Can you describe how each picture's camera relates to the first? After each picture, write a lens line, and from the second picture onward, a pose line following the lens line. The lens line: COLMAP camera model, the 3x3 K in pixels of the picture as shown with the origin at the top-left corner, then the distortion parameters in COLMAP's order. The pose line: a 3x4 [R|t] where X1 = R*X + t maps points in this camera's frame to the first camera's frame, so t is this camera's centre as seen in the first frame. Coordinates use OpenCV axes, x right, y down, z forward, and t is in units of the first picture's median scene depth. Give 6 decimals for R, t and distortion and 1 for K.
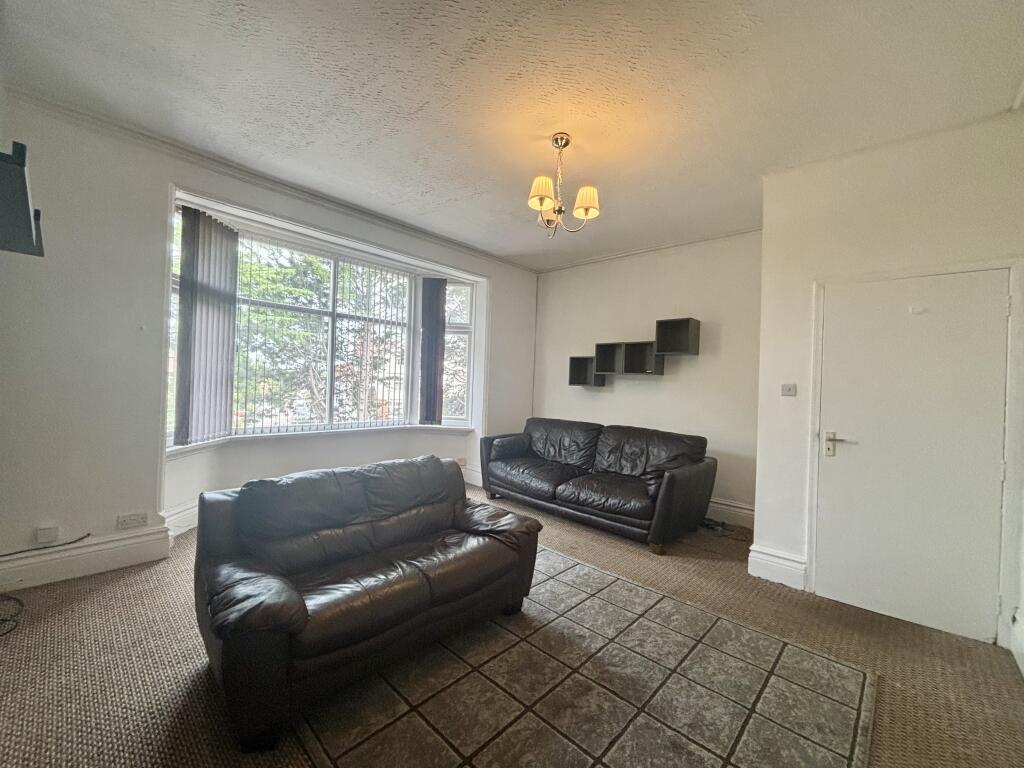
lens RADIAL K [[412.2, 0, 507.1], [0, 412.2, 381.5], [0, 0, 1]] dist [0.002606, -0.000027]
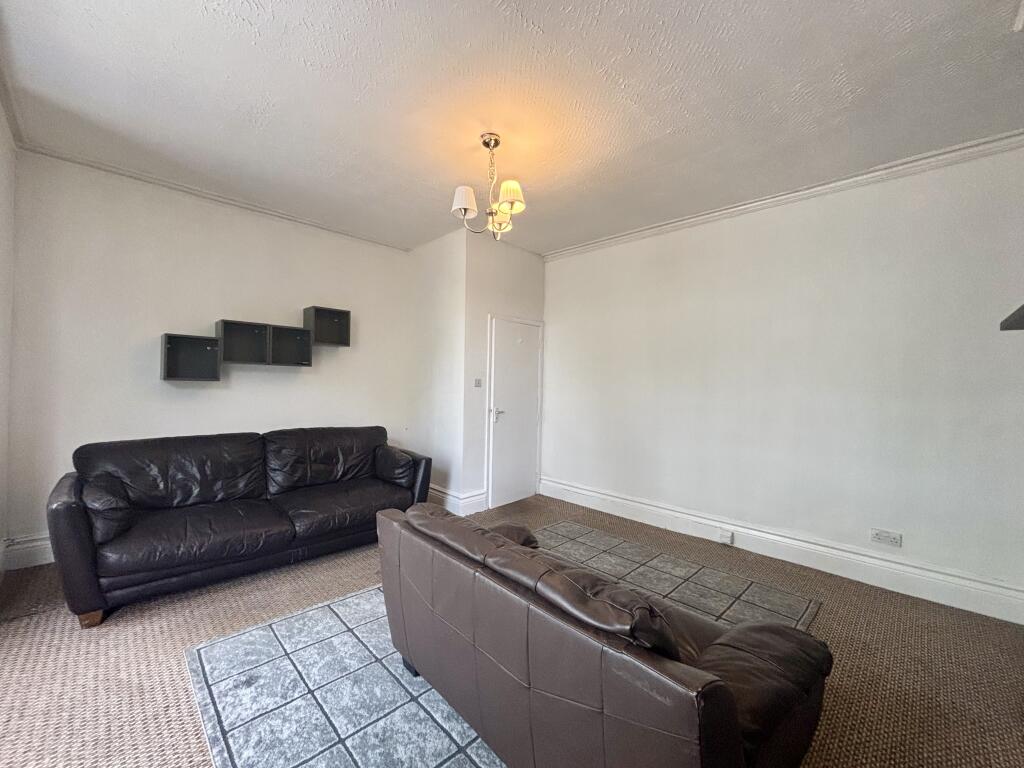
lens RADIAL K [[412.2, 0, 507.1], [0, 412.2, 384.8], [0, 0, 1]] dist [0.002606, -0.000027]
pose [[0.032363, -0.036693, 0.998802, -0.503637], [-0.019626, 0.999110, 0.037341, -0.018729], [-0.999283, -0.020811, 0.031614, 0.534956]]
